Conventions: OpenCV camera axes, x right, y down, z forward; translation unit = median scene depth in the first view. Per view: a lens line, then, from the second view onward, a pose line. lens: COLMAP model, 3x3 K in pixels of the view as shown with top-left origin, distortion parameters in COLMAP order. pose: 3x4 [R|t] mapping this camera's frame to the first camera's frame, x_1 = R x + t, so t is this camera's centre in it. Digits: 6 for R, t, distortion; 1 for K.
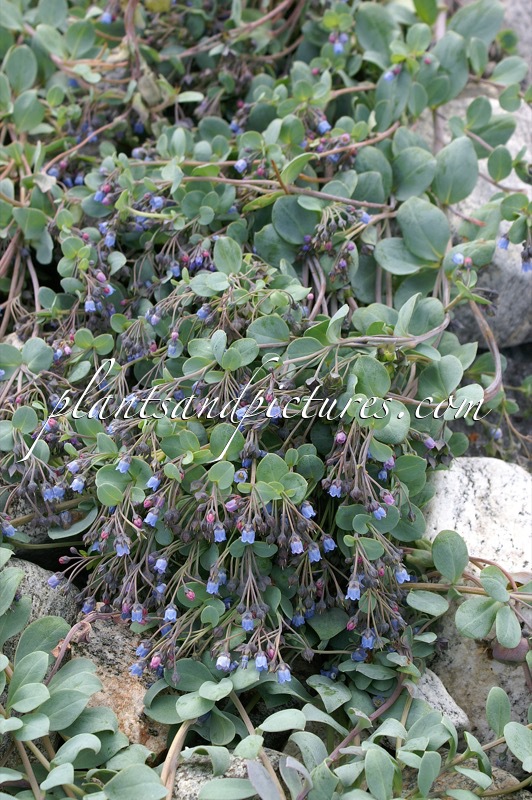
lens RADIAL K [[1531.6, 0, 266.2], [0, 1531.6, 399.9], [0, 0, 1]] dist [0.027485, 0.000000]
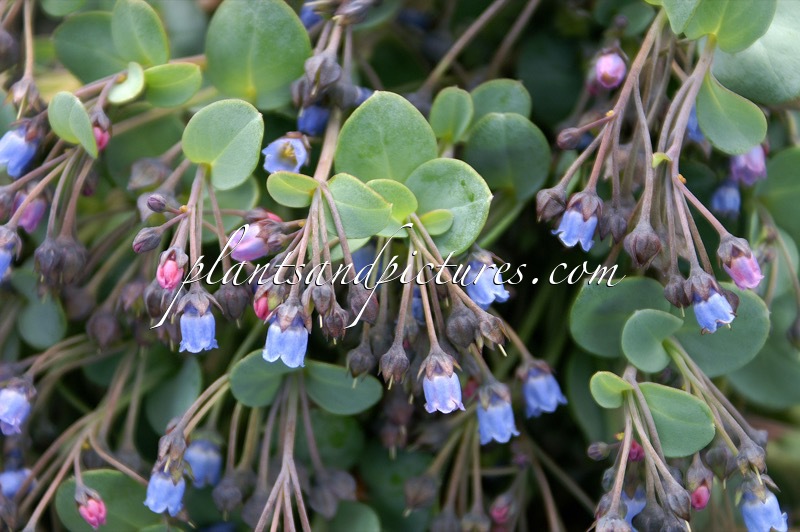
lens RADIAL K [[1933.7, 0, 399.7], [0, 1933.7, 258.1], [0, 0, 1]] dist [0.136832, 0.000000]
pose [[0.995116, 0.093510, -0.031630, 0.021394], [-0.092335, 0.995049, 0.036777, 0.053273], [0.034912, -0.033676, 0.998823, 0.588798]]
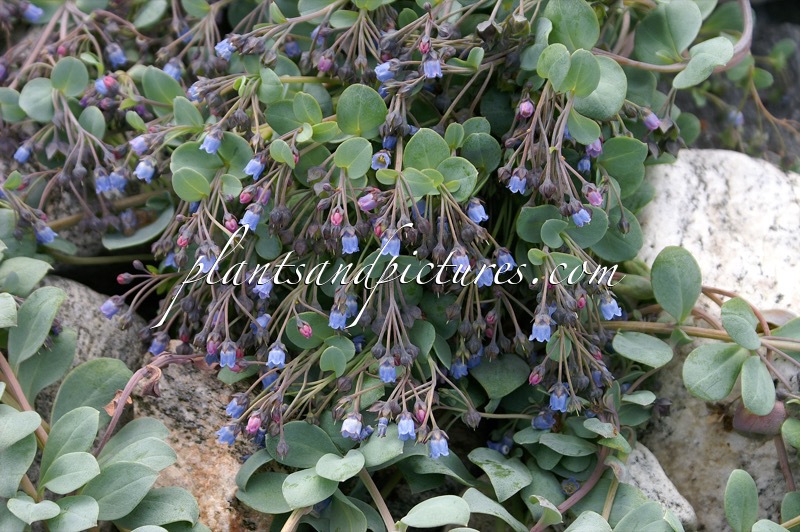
lens RADIAL K [[1734.6, 0, 393.1], [0, 1734.6, 267.7], [0, 0, 1]] dist [0.087612, 0.000000]
pose [[0.999805, 0.018409, 0.007142, -0.015569], [-0.018871, 0.997283, 0.071207, 0.041490], [-0.005812, -0.071328, 0.997436, 0.213678]]
